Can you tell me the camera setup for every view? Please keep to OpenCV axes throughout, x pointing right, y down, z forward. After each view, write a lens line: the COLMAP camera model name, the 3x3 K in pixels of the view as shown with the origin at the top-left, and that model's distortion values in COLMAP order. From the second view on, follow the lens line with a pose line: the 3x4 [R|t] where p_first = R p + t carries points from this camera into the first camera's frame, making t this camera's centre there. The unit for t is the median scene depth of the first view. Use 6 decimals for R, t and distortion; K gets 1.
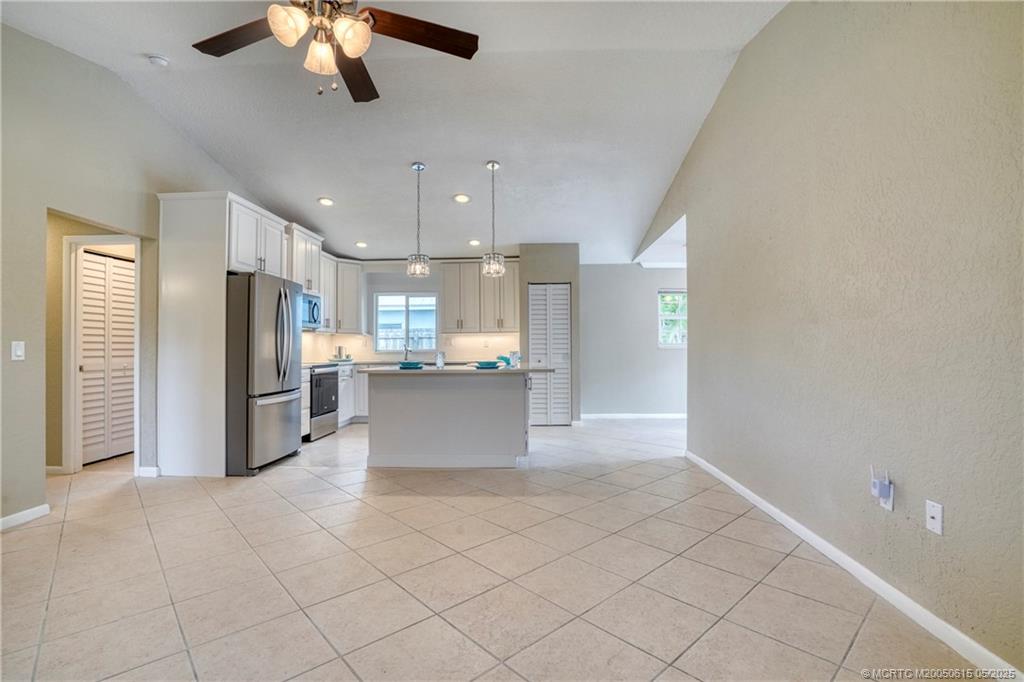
lens RADIAL K [[500.6, 0, 513.0], [0, 500.6, 339.7], [0, 0, 1]] dist [-0.046470, 0.009251]
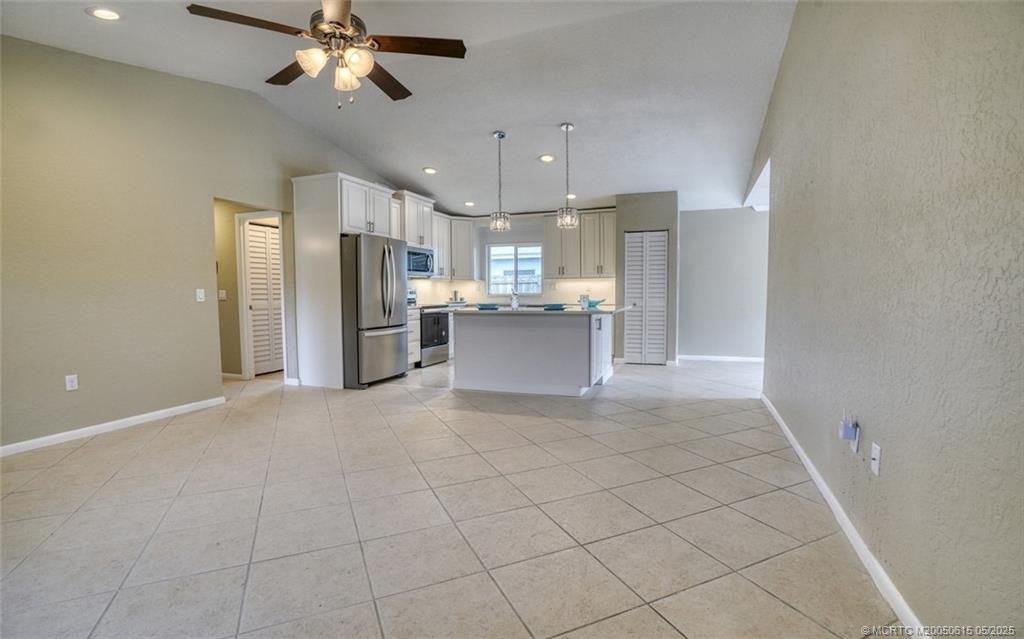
lens RADIAL K [[465.3, 0, 518.1], [0, 465.3, 319.5], [0, 0, 1]] dist [-0.039876, 0.000633]
pose [[0.959900, 0.016806, -0.279838, 0.164275], [0.004558, 0.997134, 0.075519, -0.002267], [0.280305, -0.073767, 0.957072, -0.046477]]
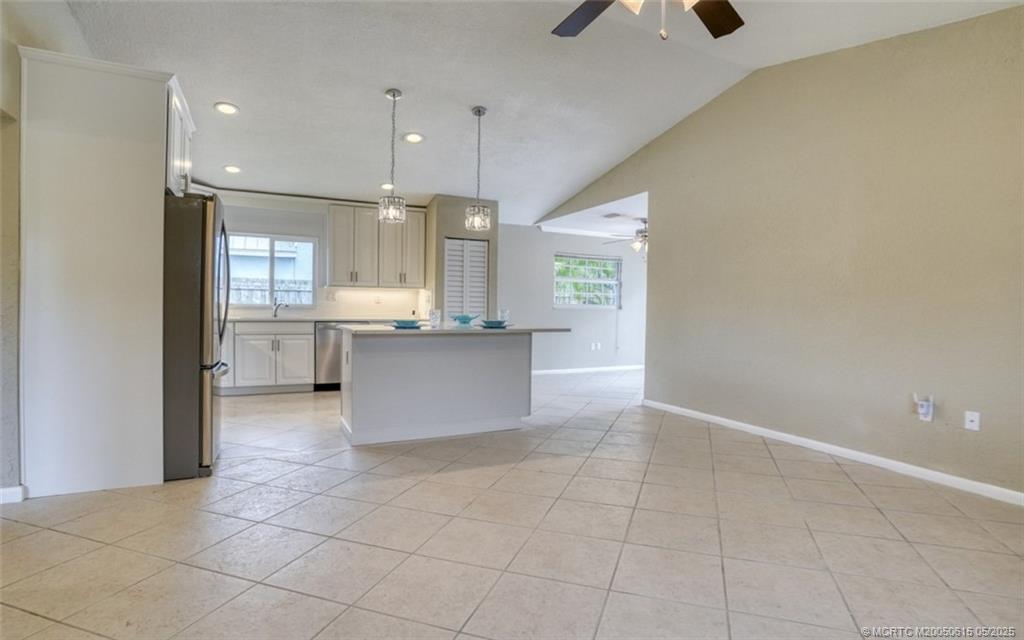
lens RADIAL K [[514.6, 0, 517.2], [0, 514.6, 317.7], [0, 0, 1]] dist [-0.034629, 0.005296]
pose [[0.864555, 0.007586, 0.502481, -0.501461], [-0.027993, 0.999061, 0.033082, 0.004368], [-0.501758, -0.042667, 0.863955, 0.130246]]
